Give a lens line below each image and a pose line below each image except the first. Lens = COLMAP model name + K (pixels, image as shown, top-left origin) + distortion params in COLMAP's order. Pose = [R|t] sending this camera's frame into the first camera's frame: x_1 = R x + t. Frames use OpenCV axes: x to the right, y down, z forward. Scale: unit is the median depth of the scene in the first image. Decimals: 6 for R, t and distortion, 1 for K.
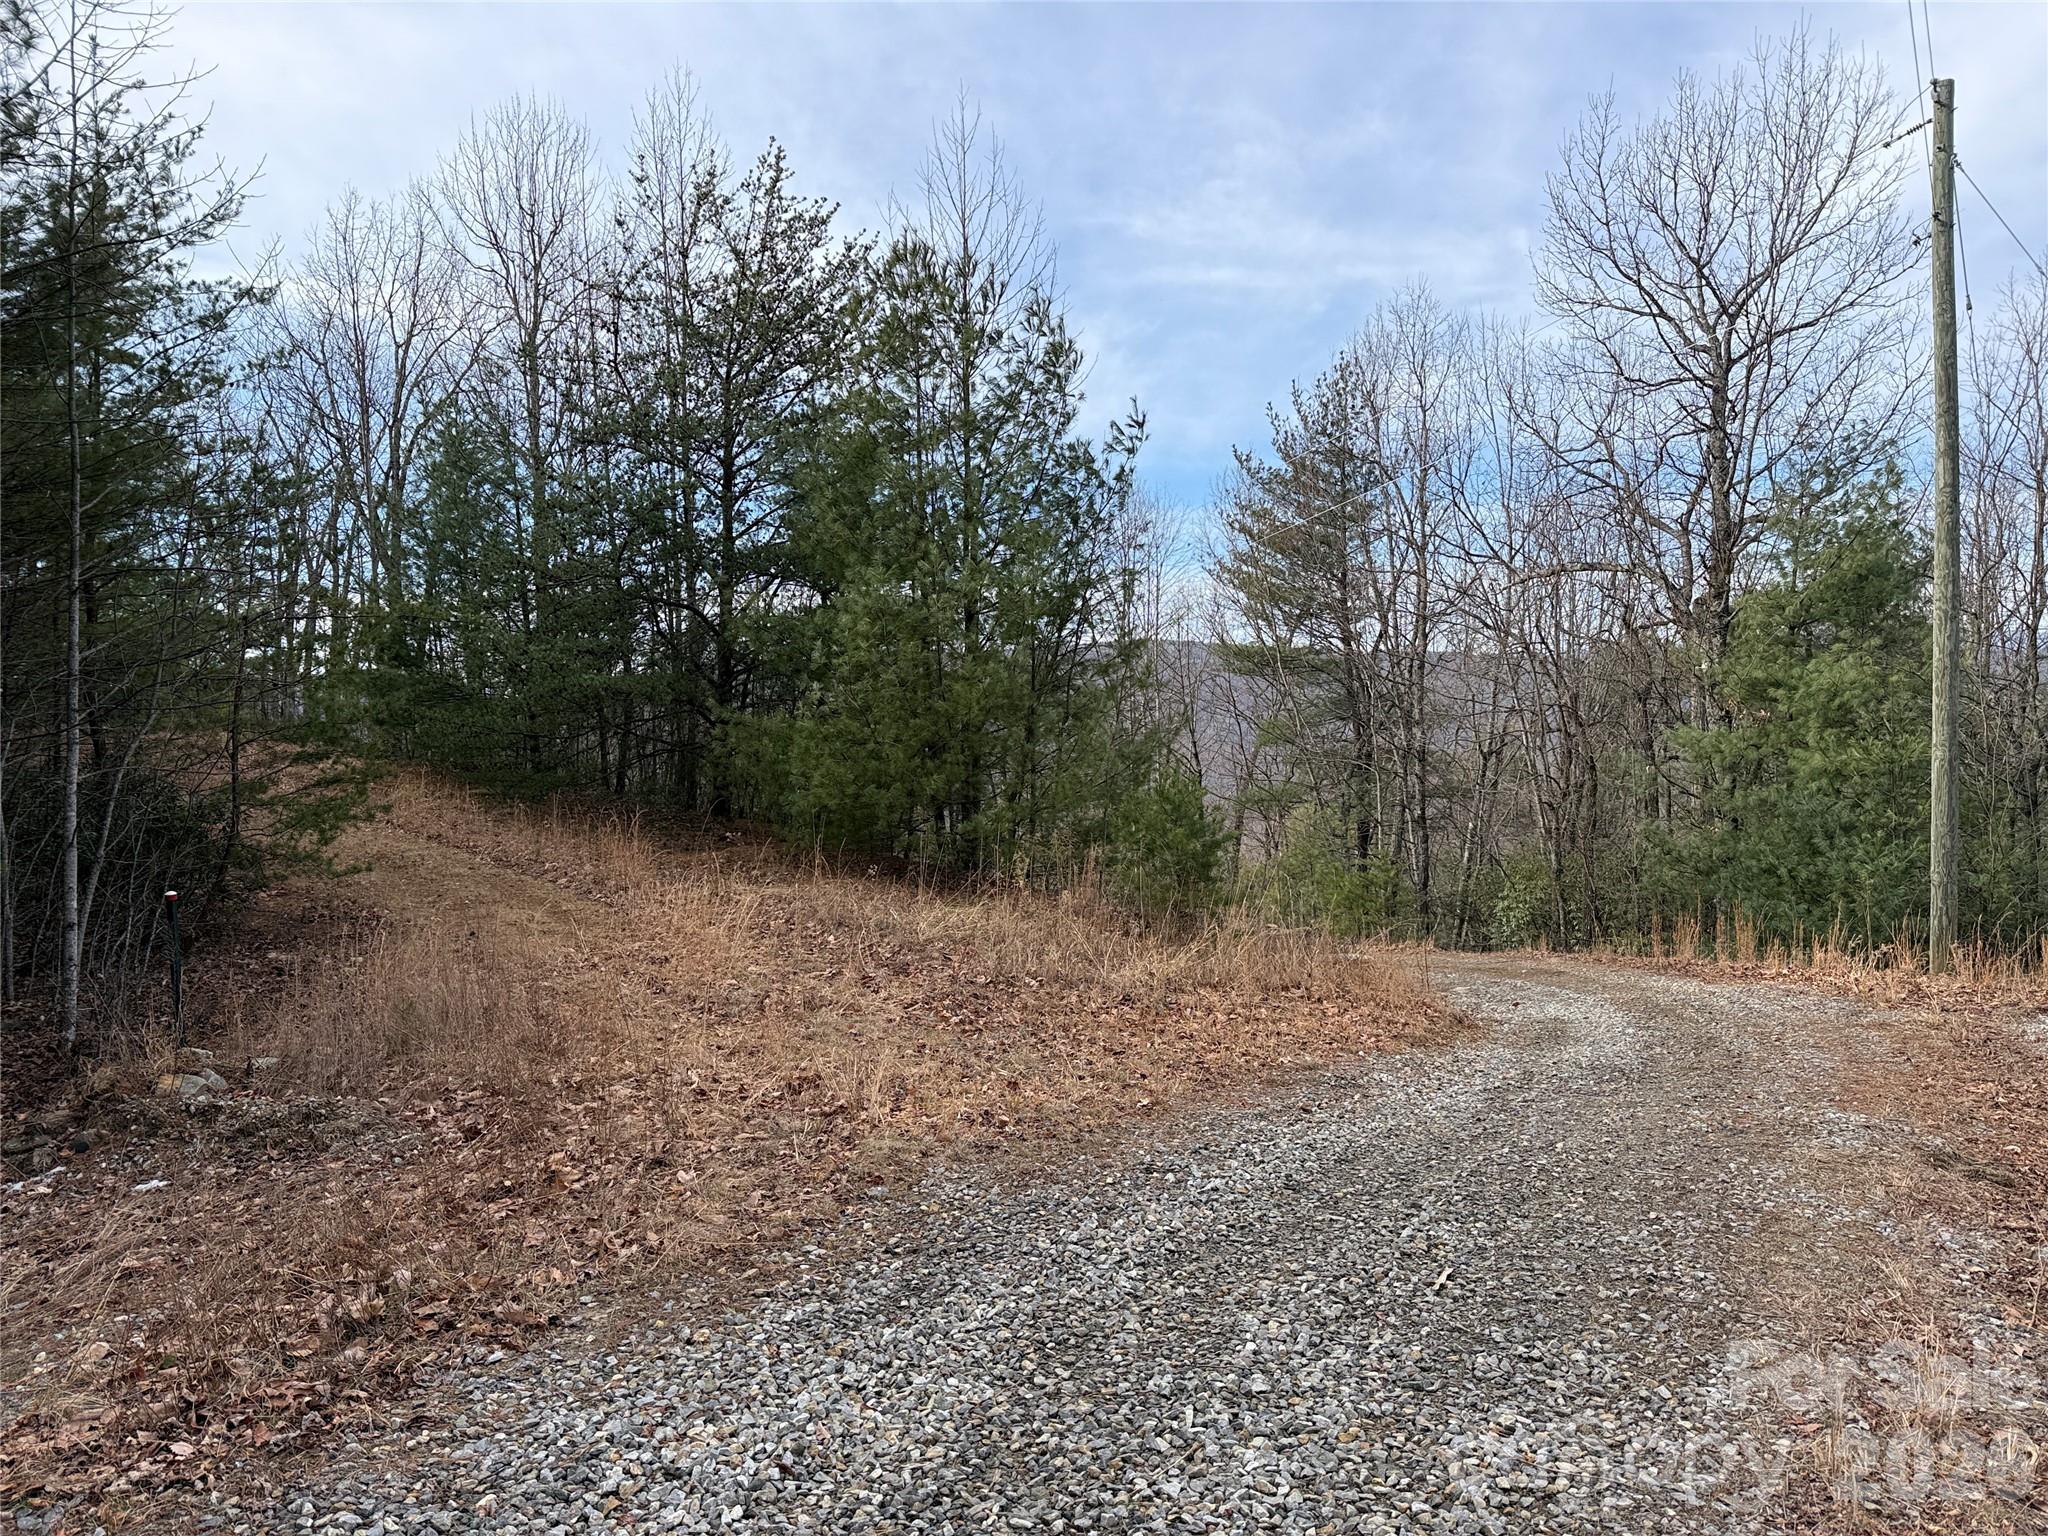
lens RADIAL K [[1442.0, 0, 1021.6], [0, 1442.0, 771.0], [0, 0, 1]] dist [-0.036139, 0.016582]
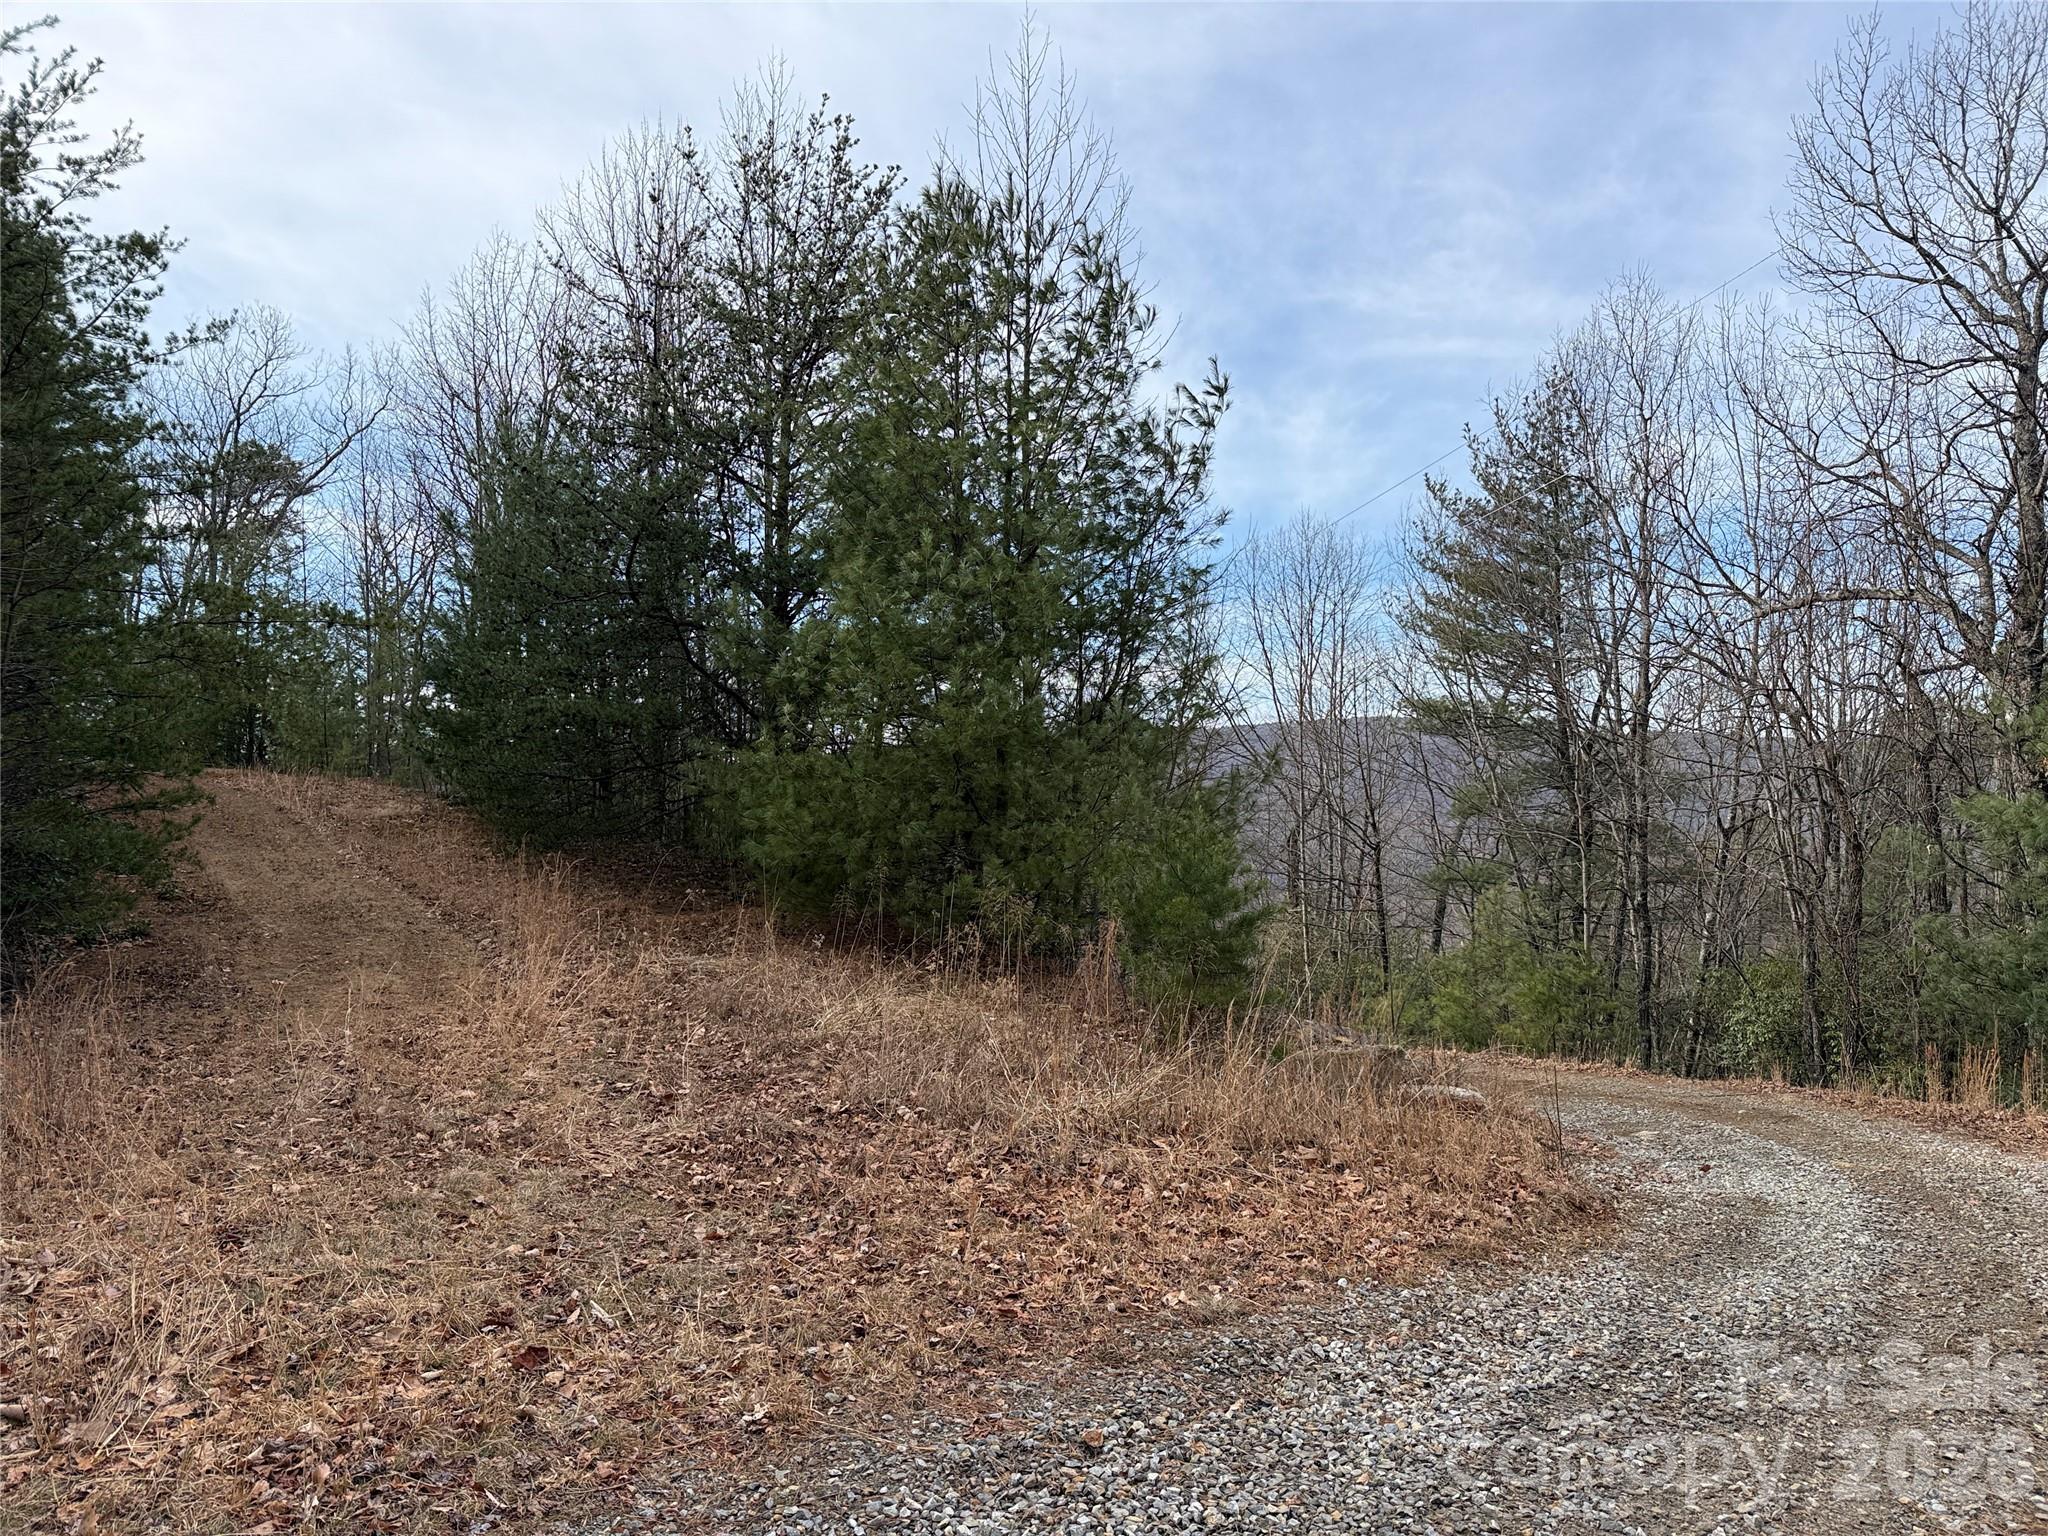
lens RADIAL K [[1442.0, 0, 1027.4], [0, 1442.0, 770.3], [0, 0, 1]] dist [-0.036139, 0.016582]
pose [[0.985845, 0.016325, -0.166862, 0.078686], [-0.025365, 0.998315, -0.052189, 0.008150], [0.165729, 0.055683, 0.984598, 0.149181]]
